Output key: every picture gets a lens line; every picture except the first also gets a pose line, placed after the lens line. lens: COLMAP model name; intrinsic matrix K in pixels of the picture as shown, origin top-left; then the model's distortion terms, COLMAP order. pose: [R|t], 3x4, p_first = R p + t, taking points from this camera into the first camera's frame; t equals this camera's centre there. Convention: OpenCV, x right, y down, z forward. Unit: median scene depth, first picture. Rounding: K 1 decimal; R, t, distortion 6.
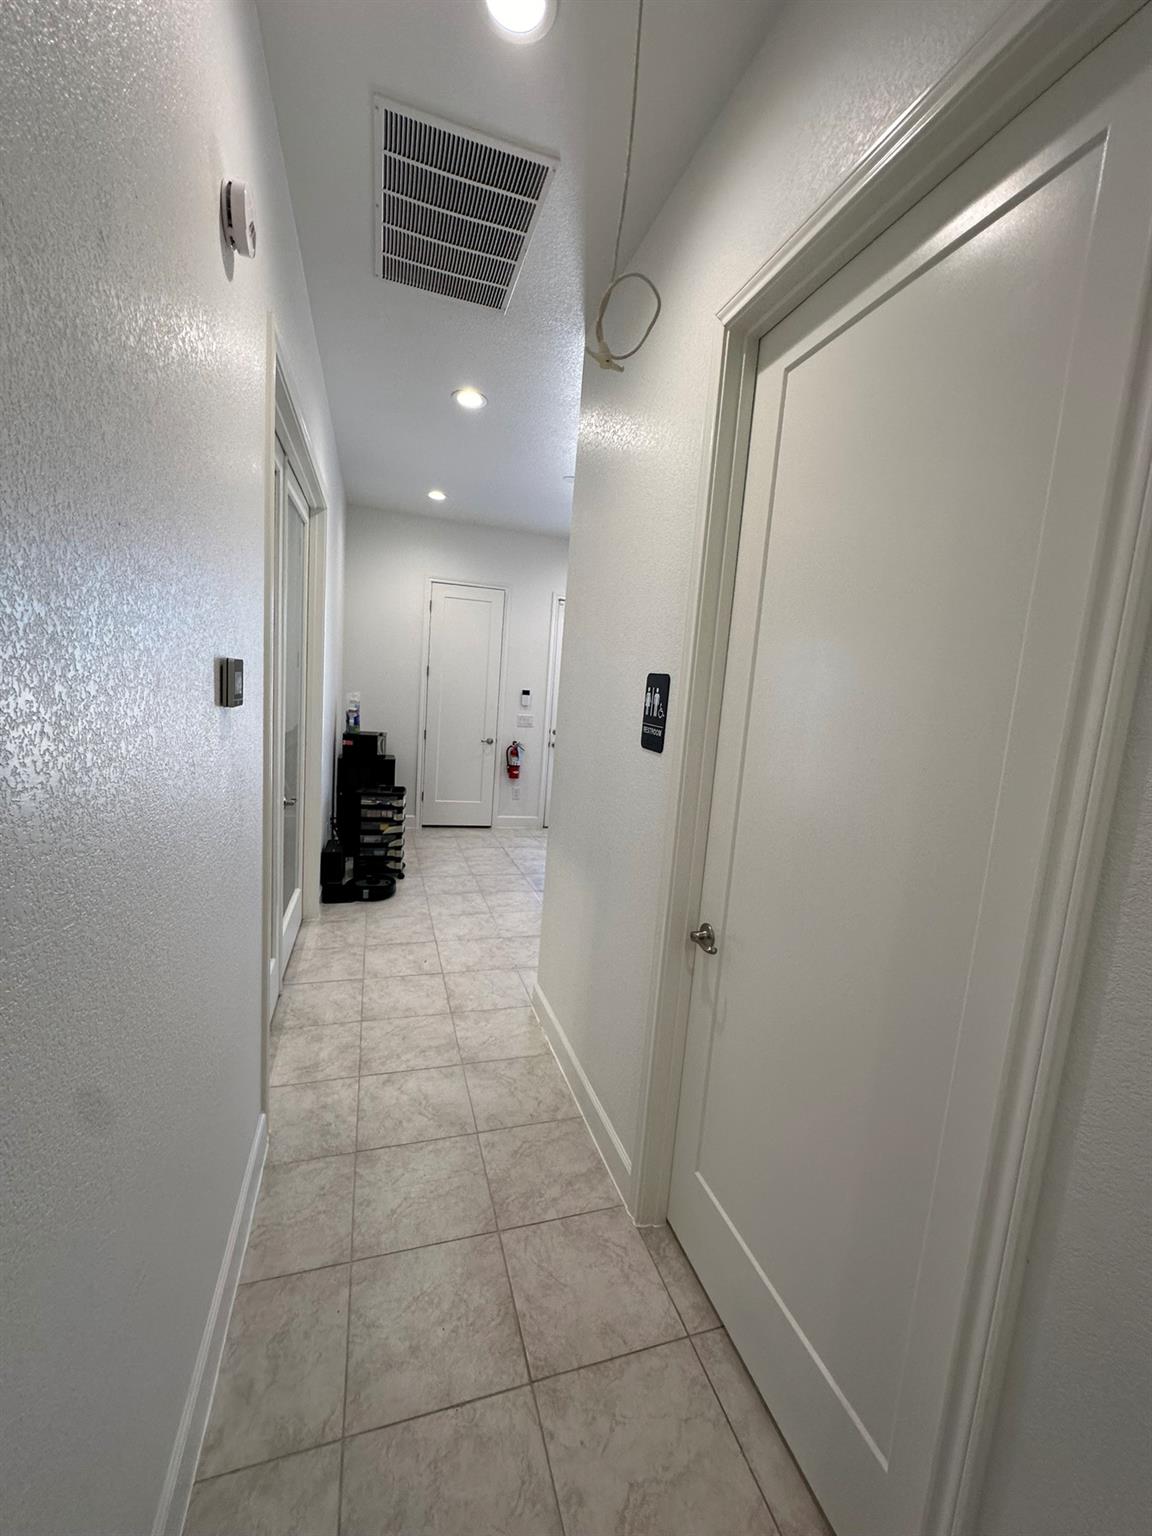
lens RADIAL K [[609.4, 0, 575.2], [0, 609.4, 767.4], [0, 0, 1]] dist [-0.000978, 0.000394]
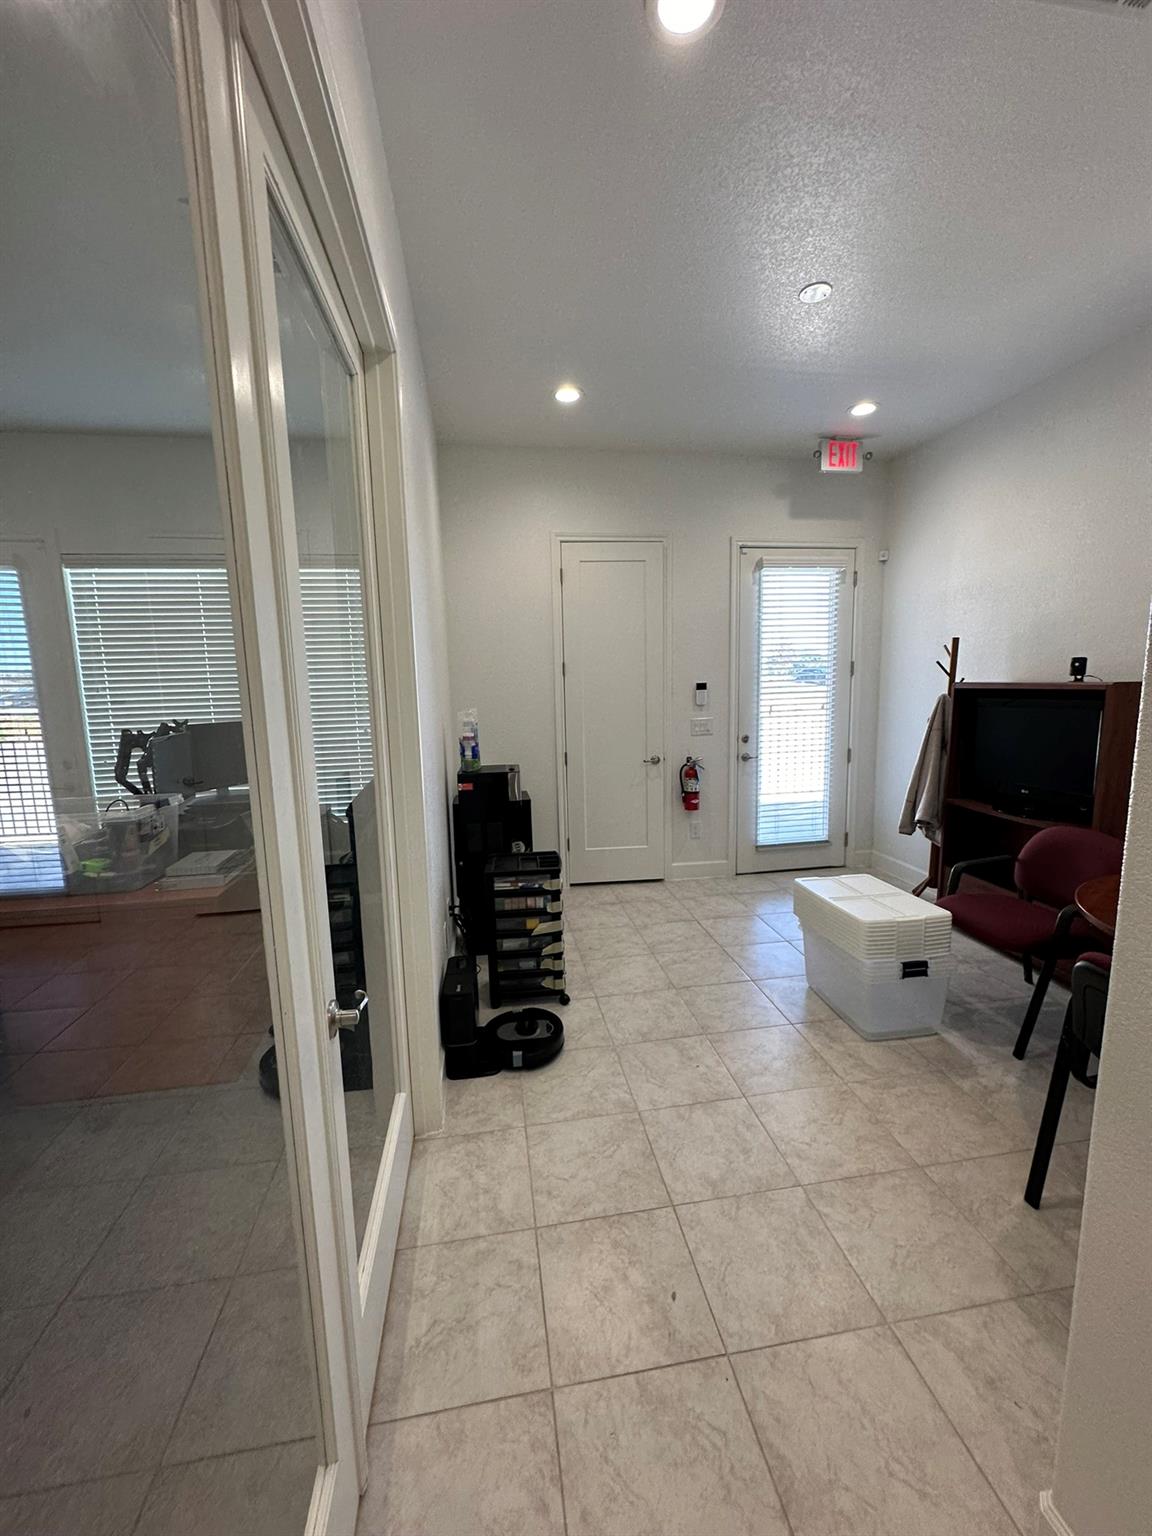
lens RADIAL K [[609.4, 0, 576.5], [0, 609.4, 767.3], [0, 0, 1]] dist [-0.000978, 0.000394]
pose [[0.983047, -0.074940, -0.167341, -0.228691], [0.075667, 0.997131, -0.002031, -0.082207], [0.167013, -0.010666, 0.985897, 0.592117]]
